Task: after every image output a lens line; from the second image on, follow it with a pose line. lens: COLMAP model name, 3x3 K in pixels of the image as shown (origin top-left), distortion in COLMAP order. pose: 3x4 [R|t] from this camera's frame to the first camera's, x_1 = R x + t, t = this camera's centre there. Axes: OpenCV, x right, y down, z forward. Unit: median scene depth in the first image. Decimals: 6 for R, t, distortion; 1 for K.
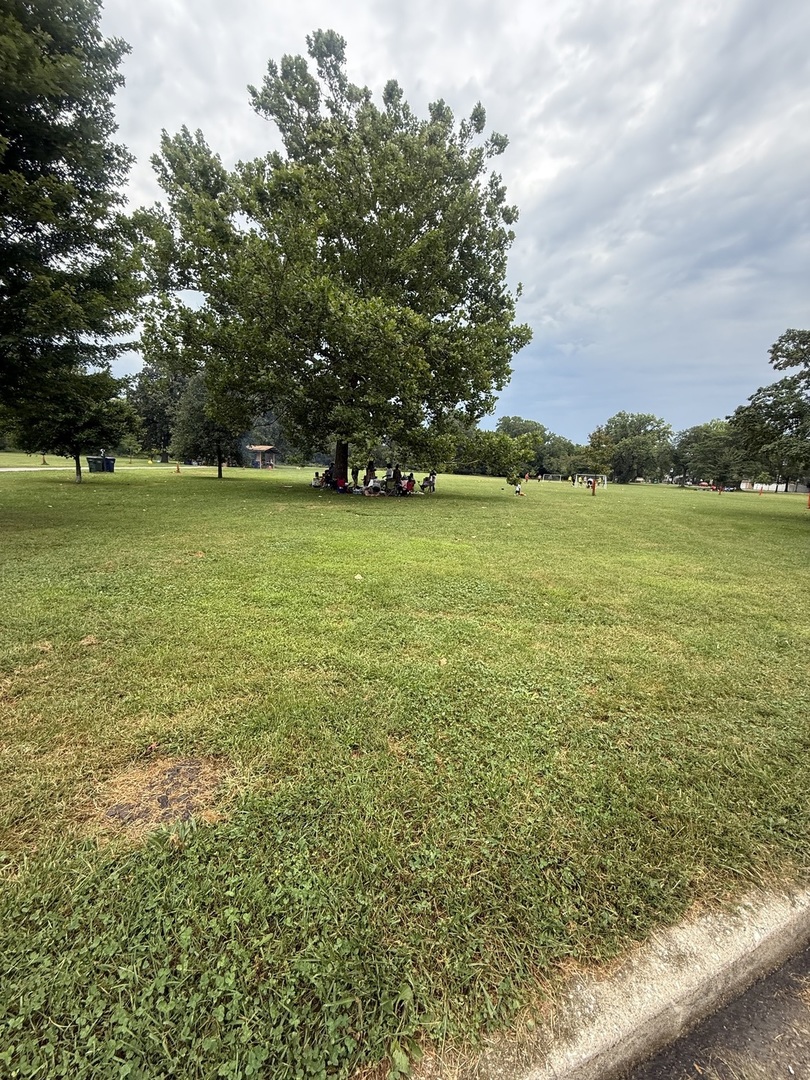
lens RADIAL K [[442.8, 0, 405.0], [0, 442.8, 540.0], [0, 0, 1]] dist [0.001192, 0.010123]
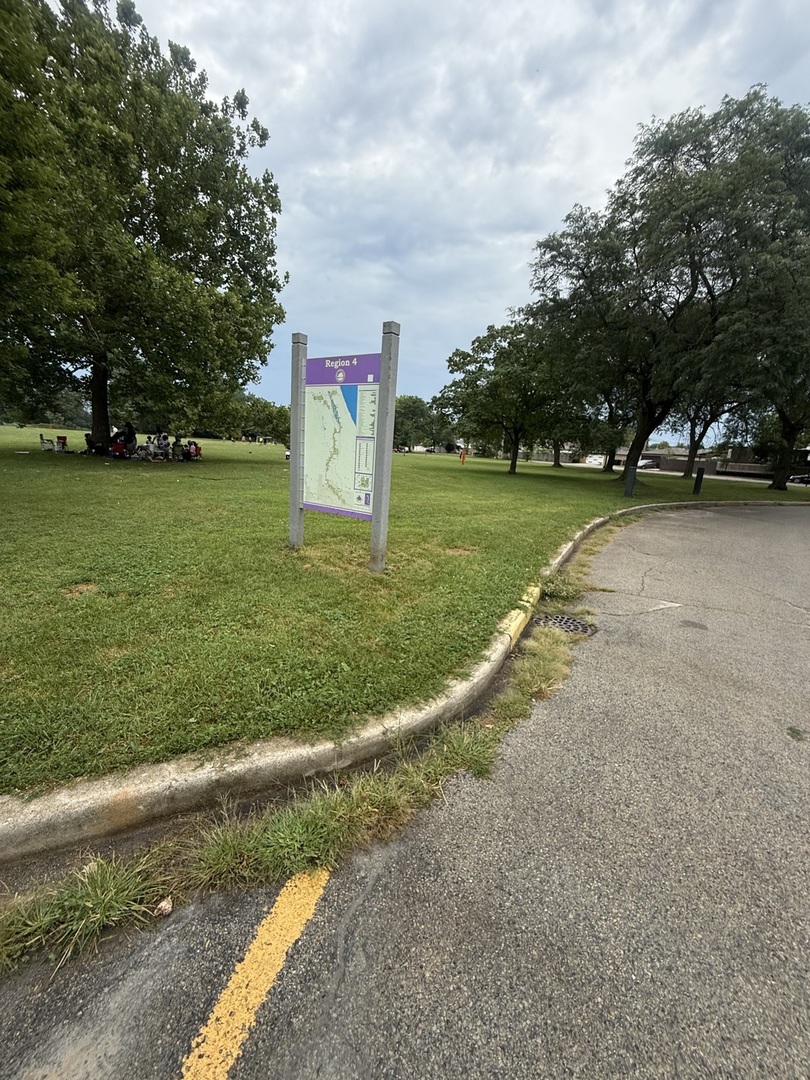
lens RADIAL K [[431.4, 0, 400.7], [0, 431.4, 542.2], [0, 0, 1]] dist [0.000288, -0.000200]
pose [[0.790883, -0.130236, 0.597949, -0.236521], [0.071200, 0.990039, 0.121462, -0.002067], [-0.607811, -0.053488, 0.792278, -0.085638]]
